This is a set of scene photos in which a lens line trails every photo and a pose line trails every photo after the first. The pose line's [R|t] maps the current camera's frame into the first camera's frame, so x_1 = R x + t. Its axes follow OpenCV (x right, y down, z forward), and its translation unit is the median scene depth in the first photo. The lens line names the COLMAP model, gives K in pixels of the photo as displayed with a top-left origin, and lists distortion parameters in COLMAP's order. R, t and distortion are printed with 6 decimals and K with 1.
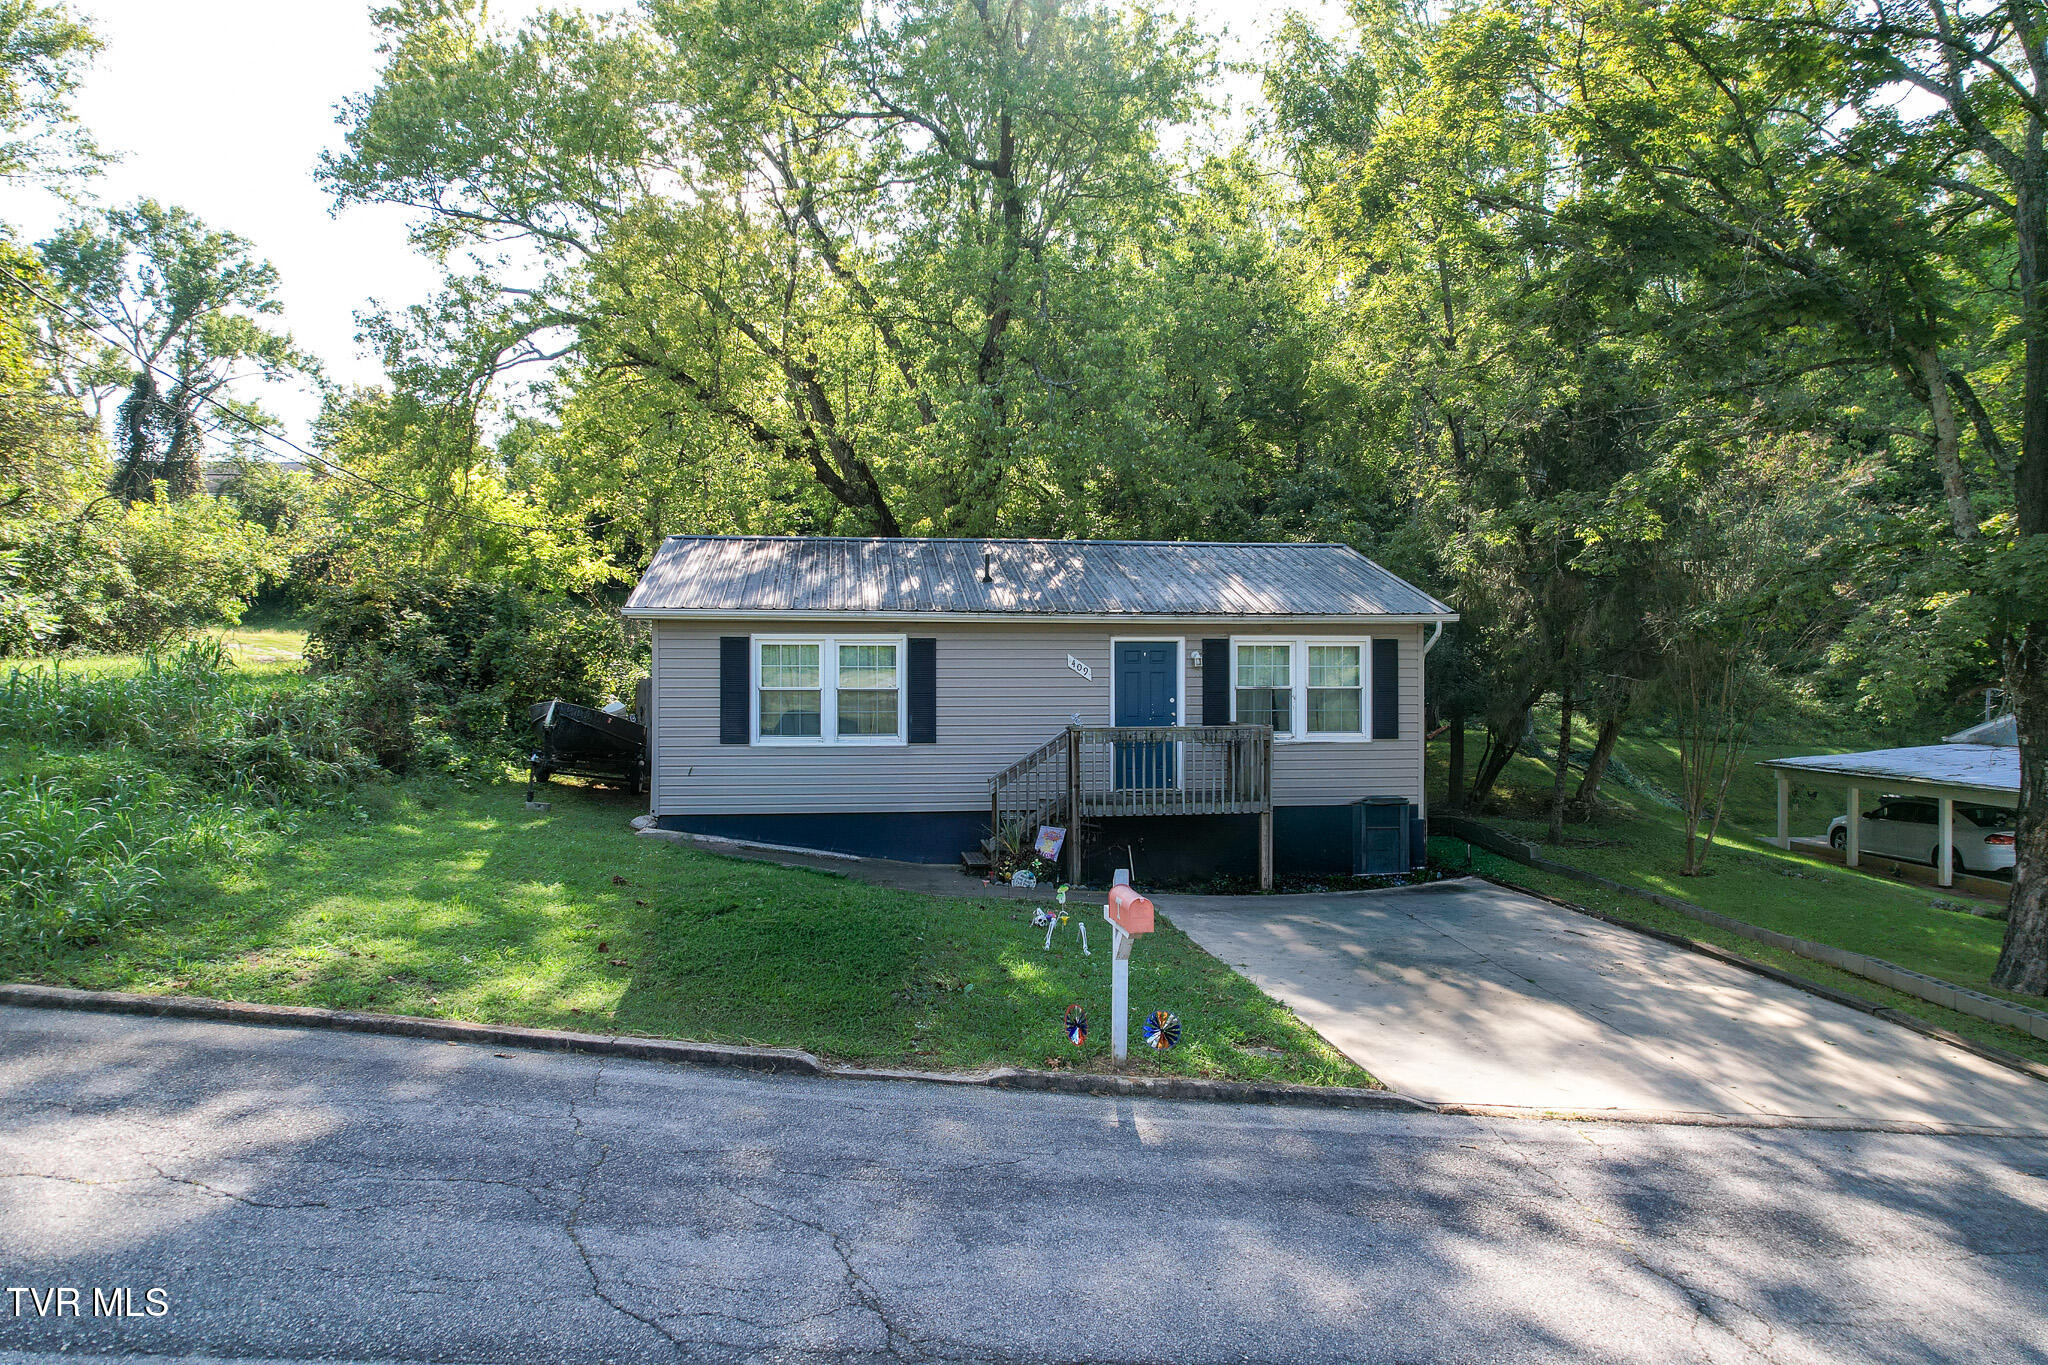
lens RADIAL K [[1314.1, 0, 1019.0], [0, 1314.1, 680.7], [0, 0, 1]] dist [-0.081361, 0.073505]
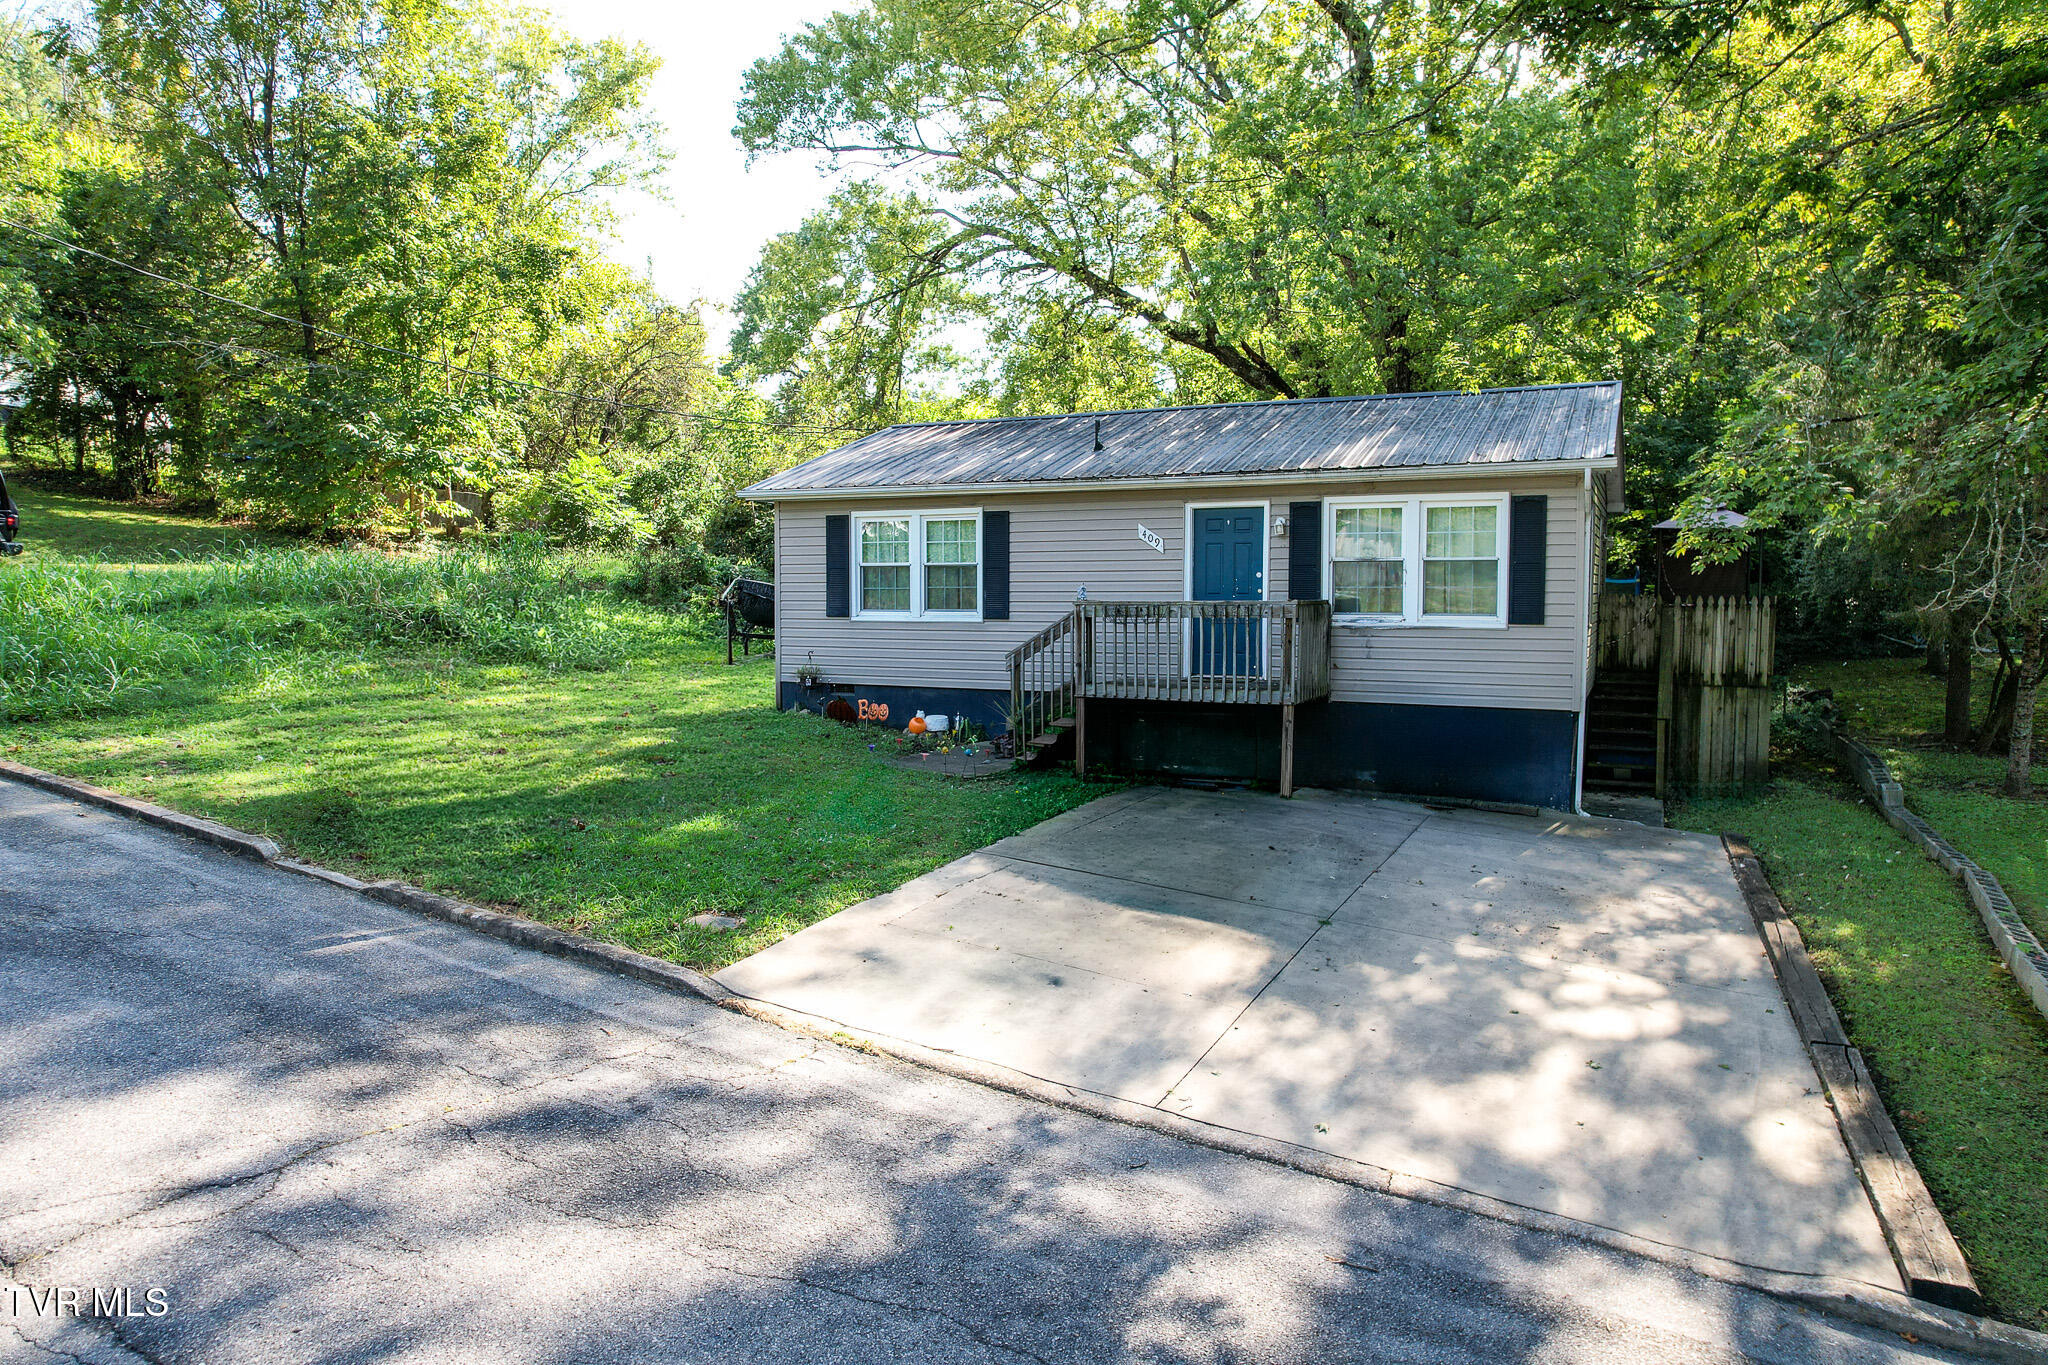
lens RADIAL K [[1314.1, 0, 1019.0], [0, 1314.1, 680.7], [0, 0, 1]] dist [-0.081361, 0.073505]
pose [[0.832258, 0.038459, -0.553053, 0.484291], [-0.001962, 0.997789, 0.066432, 0.028607], [0.554385, -0.054203, 0.830493, 0.198121]]
